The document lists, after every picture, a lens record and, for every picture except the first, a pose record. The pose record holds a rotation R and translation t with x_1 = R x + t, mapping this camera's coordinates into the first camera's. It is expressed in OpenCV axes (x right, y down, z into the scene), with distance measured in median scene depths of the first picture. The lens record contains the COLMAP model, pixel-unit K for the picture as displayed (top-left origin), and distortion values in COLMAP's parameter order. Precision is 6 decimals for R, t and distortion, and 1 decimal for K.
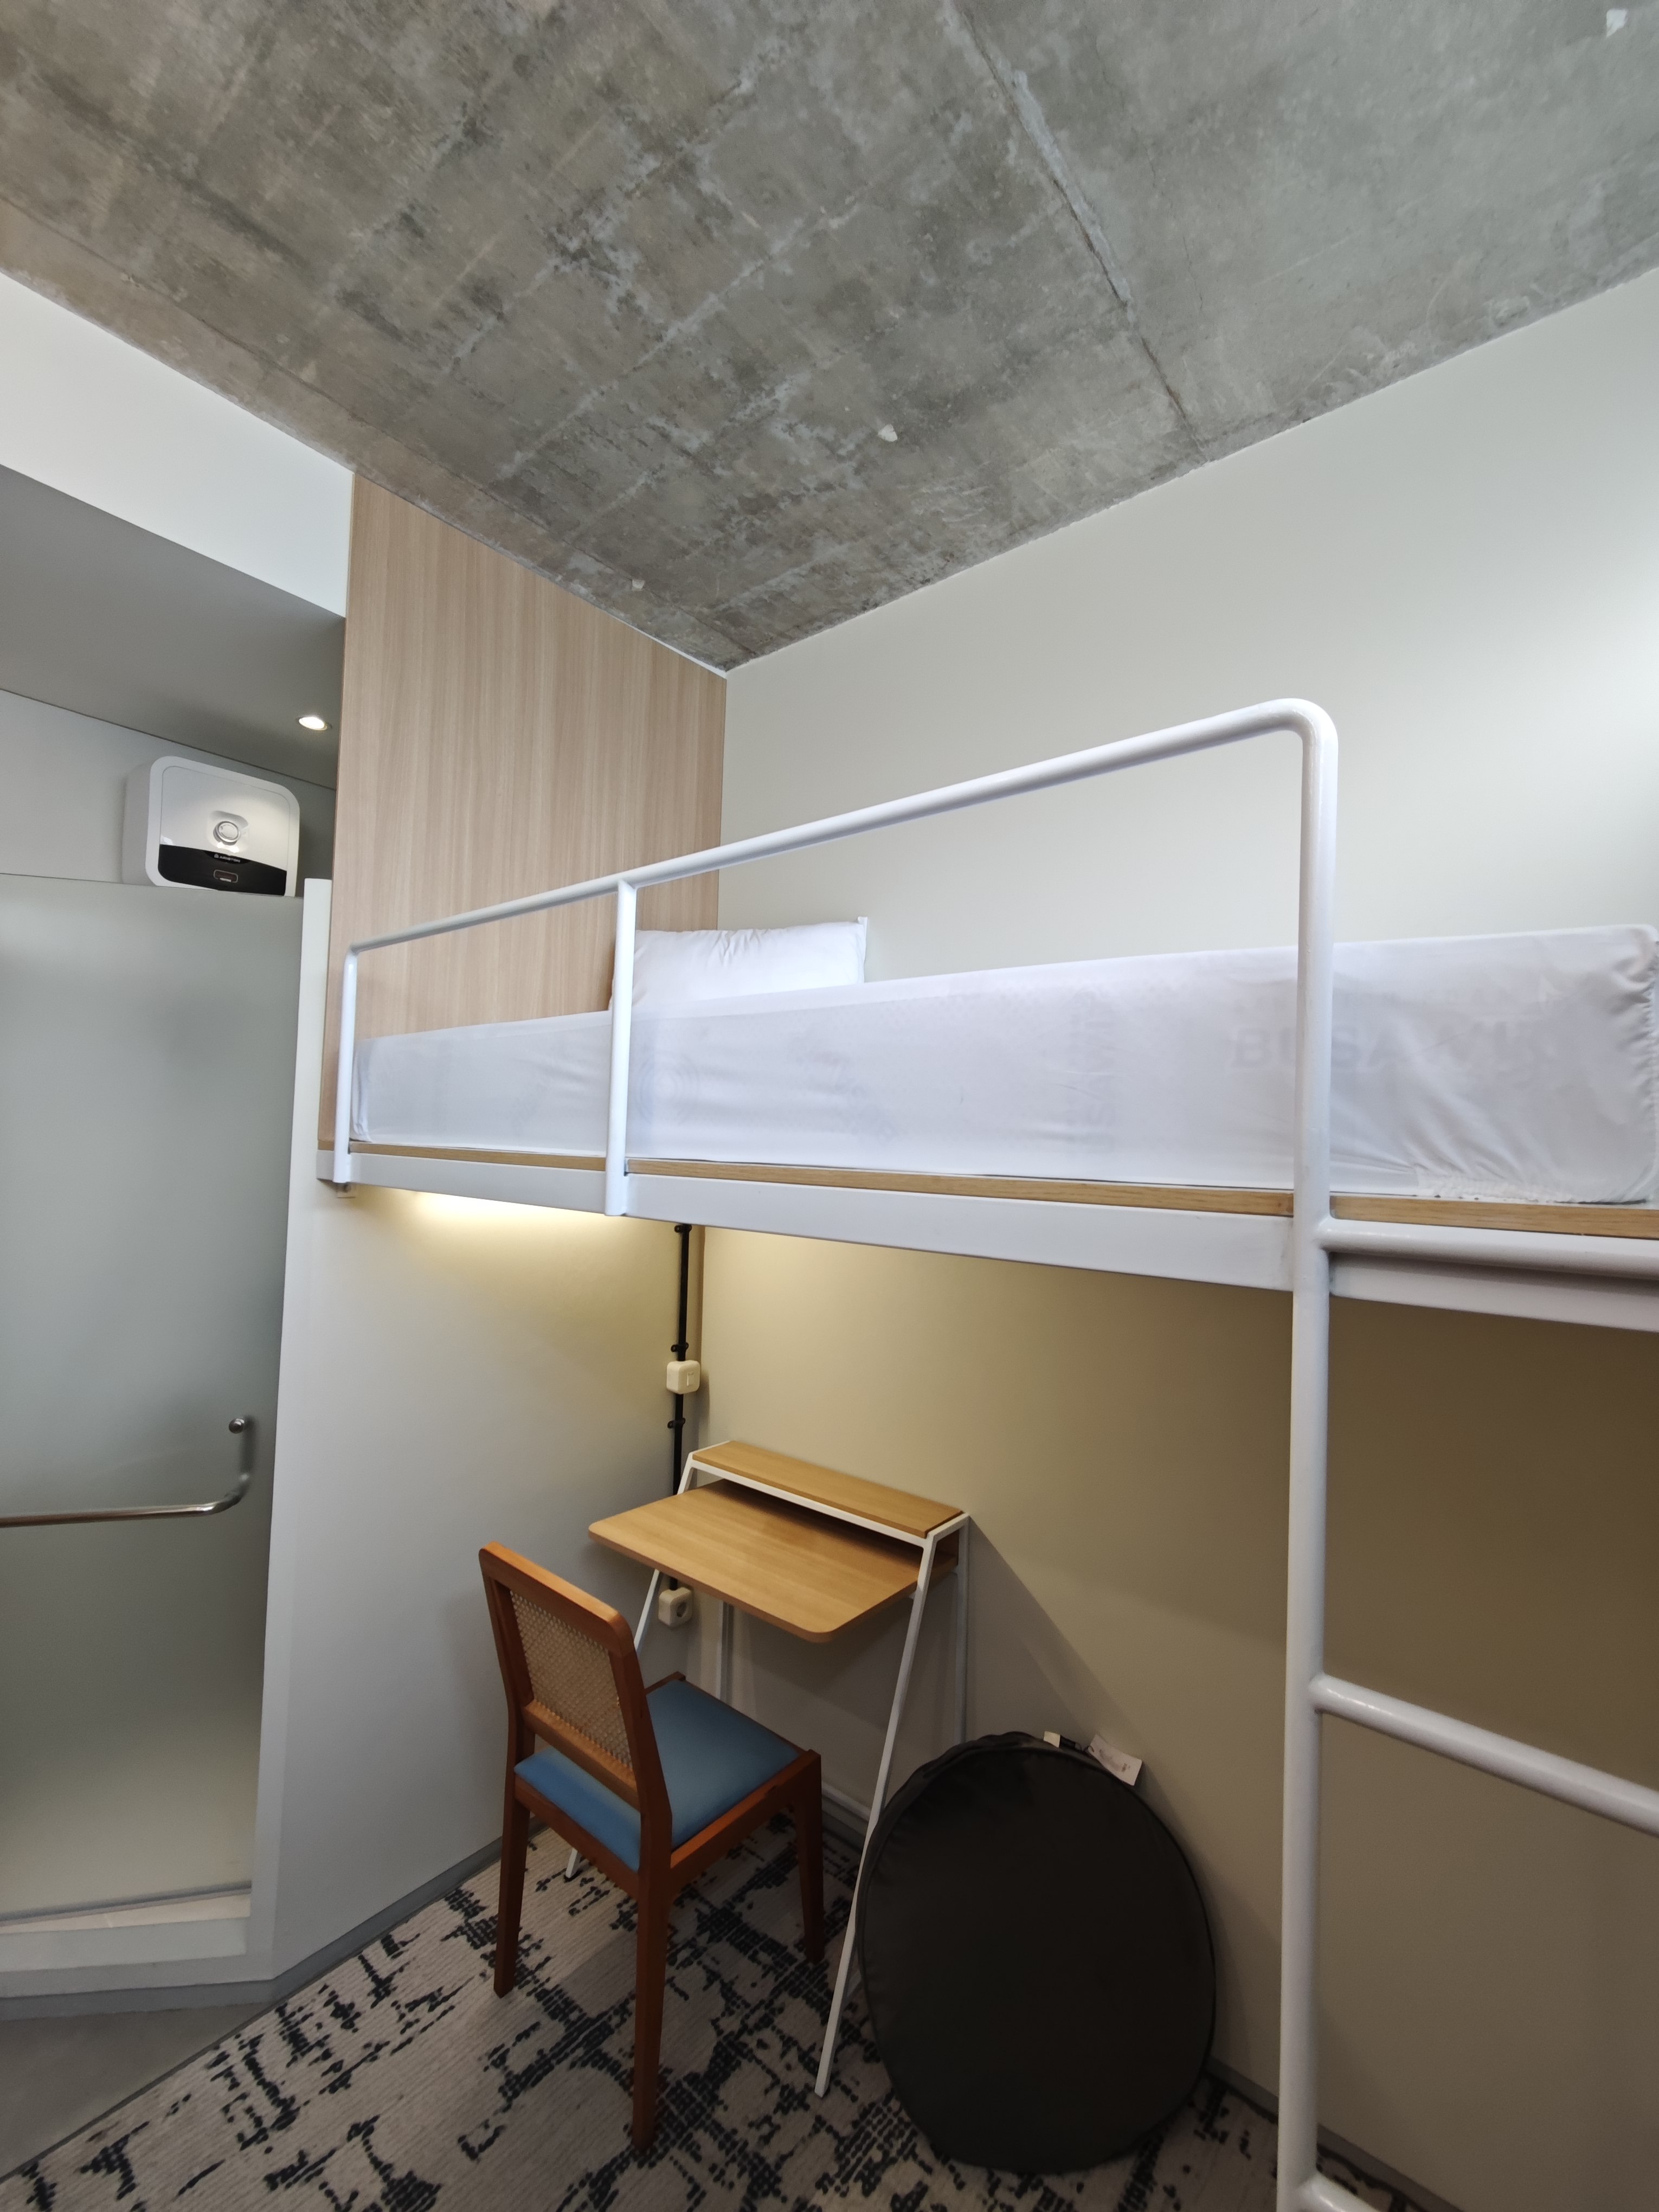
lens RADIAL K [[911.8, 0, 835.9], [0, 911.8, 1109.9], [0, 0, 1]] dist [0.004291, -0.002008]
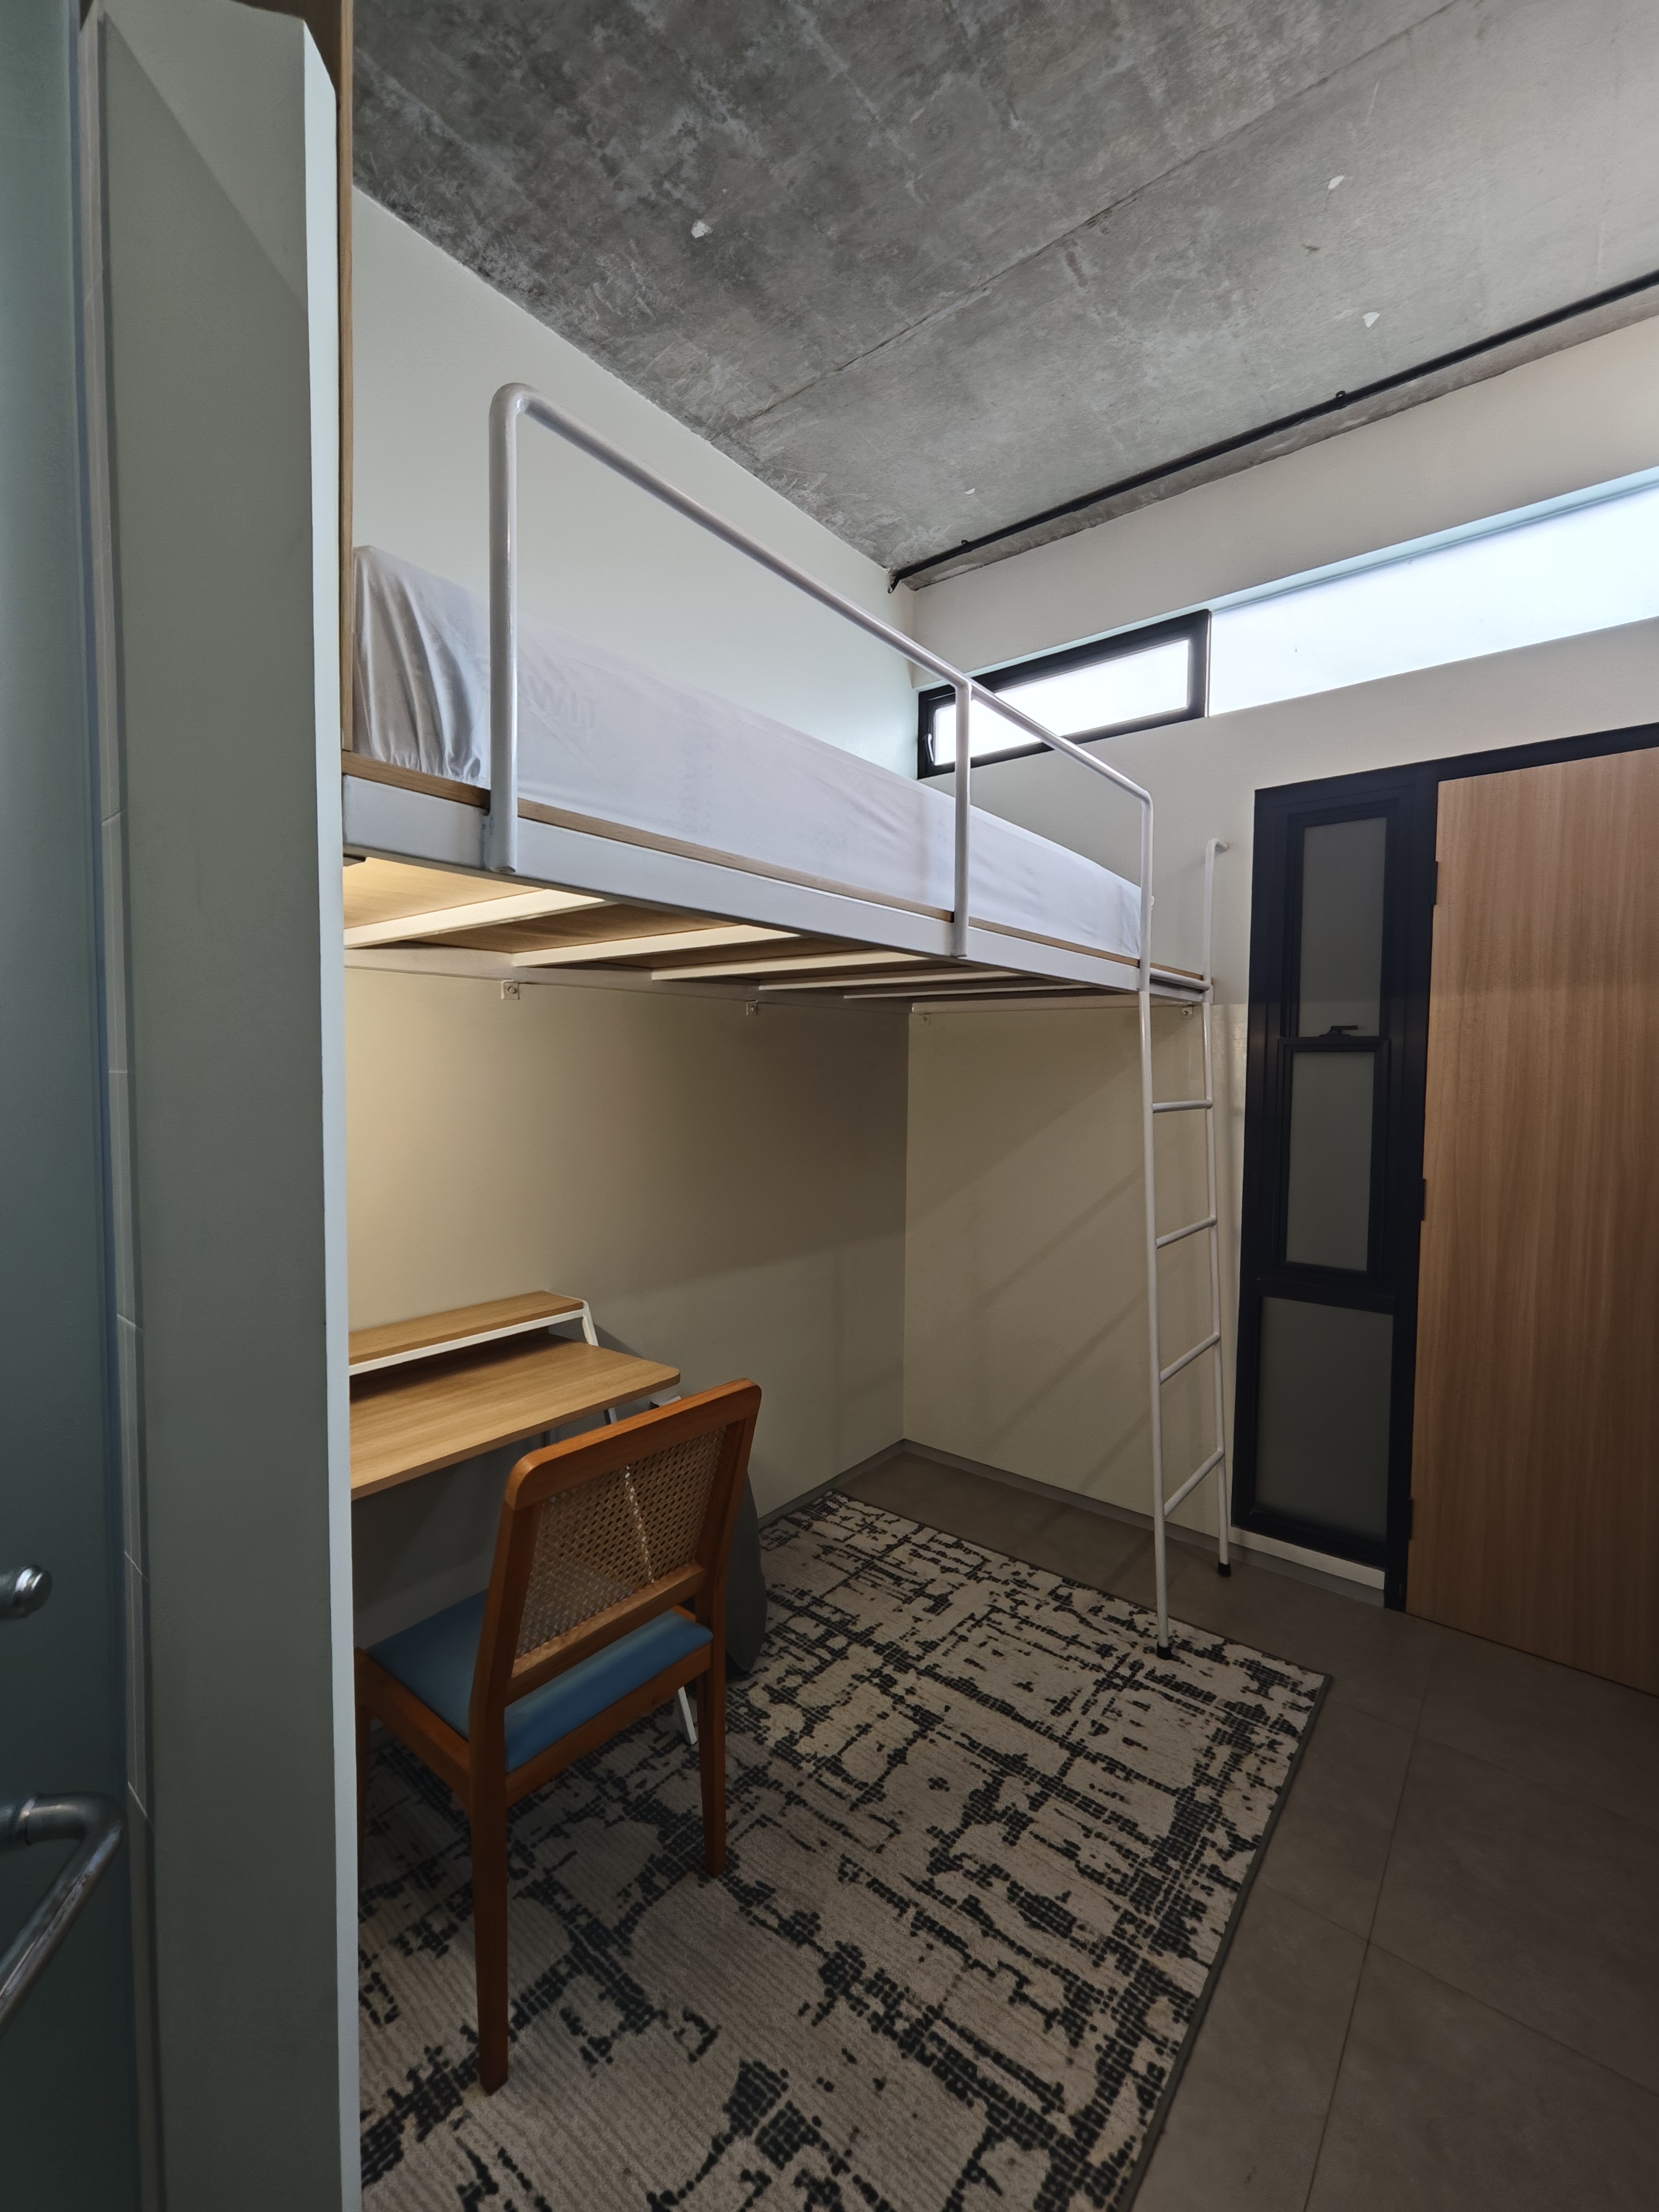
lens RADIAL K [[911.8, 0, 829.8], [0, 911.8, 1115.1], [0, 0, 1]] dist [0.004291, -0.002008]
pose [[-0.004159, -0.081154, 0.996693, -1.094860], [-0.045067, 0.995704, 0.080886, 0.171460], [-0.998975, -0.044581, -0.007799, 0.851728]]
